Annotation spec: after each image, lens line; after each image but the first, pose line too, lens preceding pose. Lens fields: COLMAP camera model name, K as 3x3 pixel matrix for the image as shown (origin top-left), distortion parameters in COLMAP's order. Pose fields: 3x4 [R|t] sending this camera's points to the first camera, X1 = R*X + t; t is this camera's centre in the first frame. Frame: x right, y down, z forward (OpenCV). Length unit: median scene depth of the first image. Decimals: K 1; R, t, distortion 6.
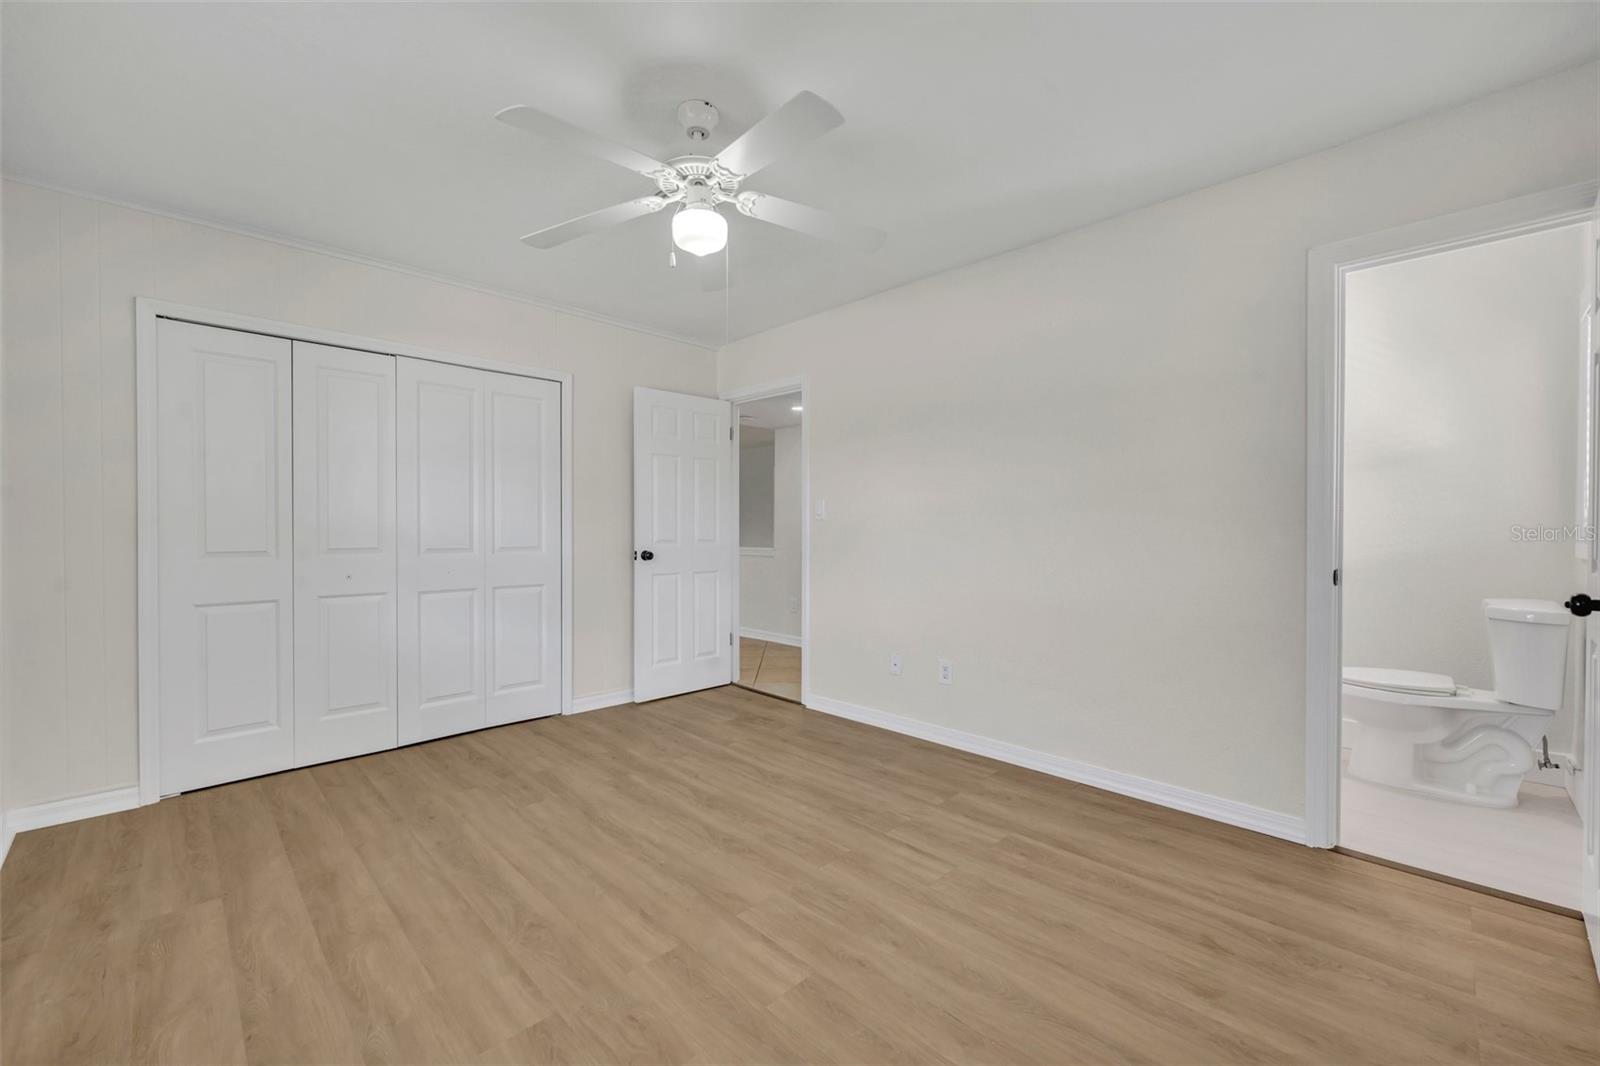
lens RADIAL K [[645.8, 0, 800.0], [0, 645.8, 533.0], [0, 0, 1]] dist [-0.000791, -0.000105]
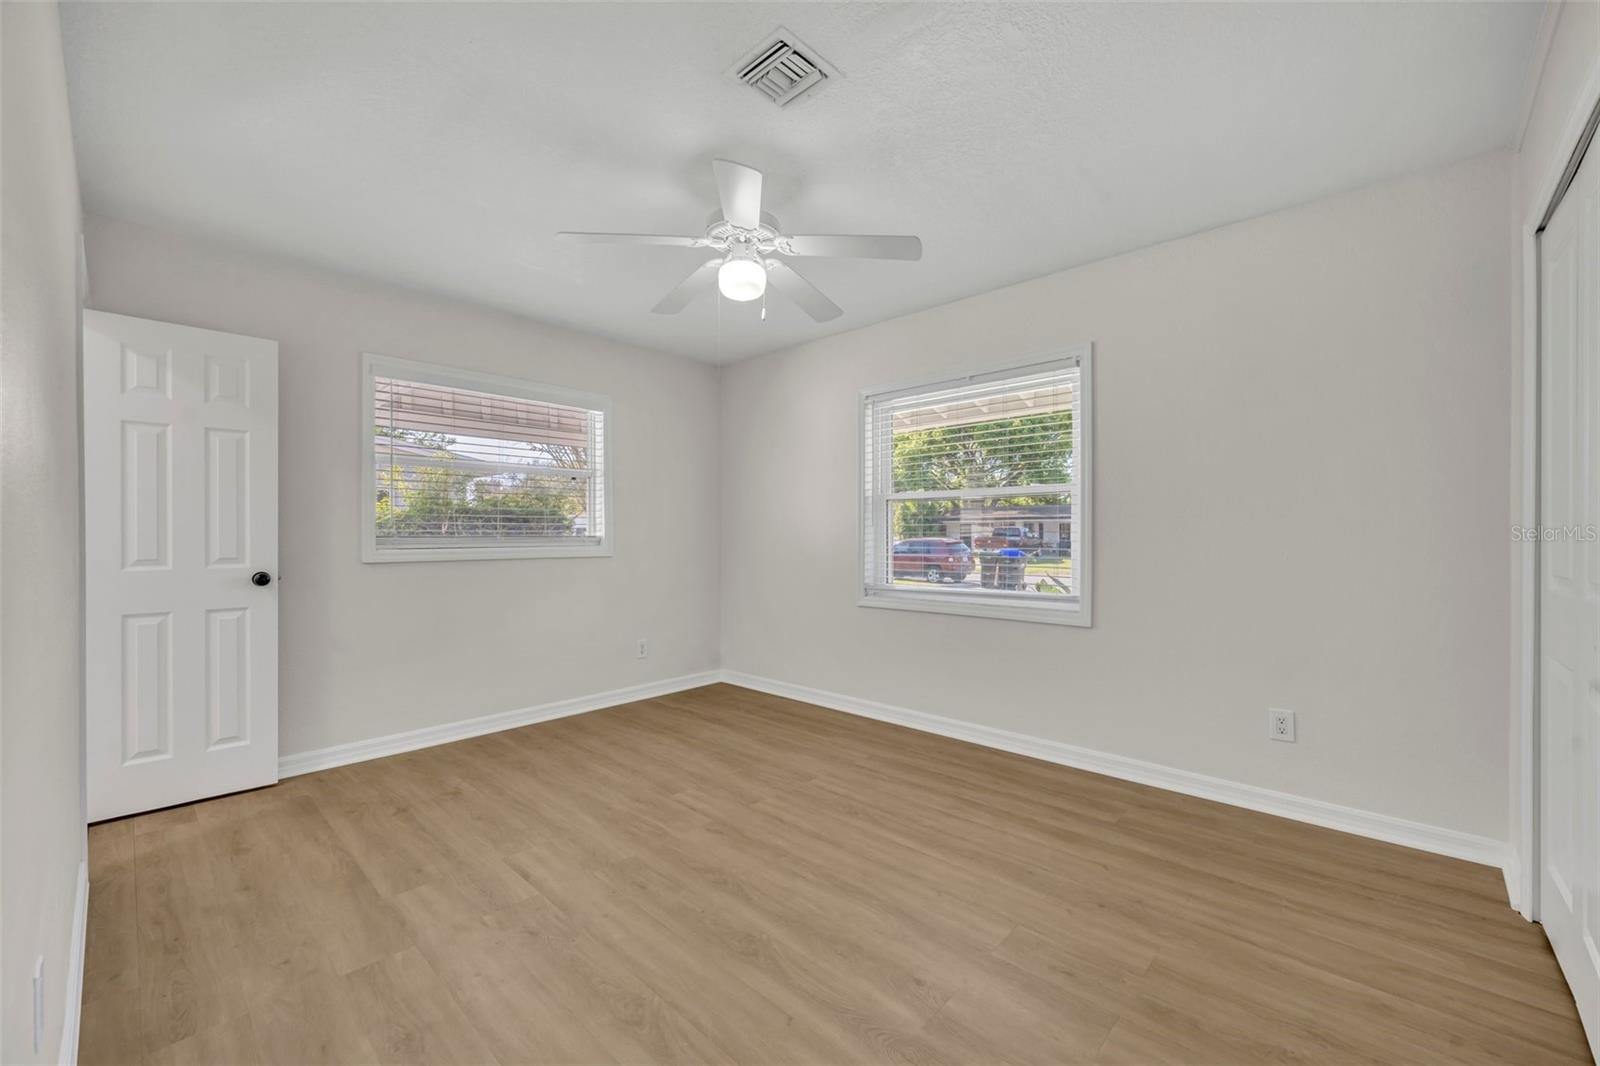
lens RADIAL K [[645.8, 0, 800.0], [0, 645.8, 533.0], [0, 0, 1]] dist [-0.000791, -0.000105]
pose [[-0.999478, 0.003347, -0.032124, -0.211819], [0.003257, 0.999991, 0.002852, -0.019039], [0.032133, 0.002746, -0.999480, 2.084154]]
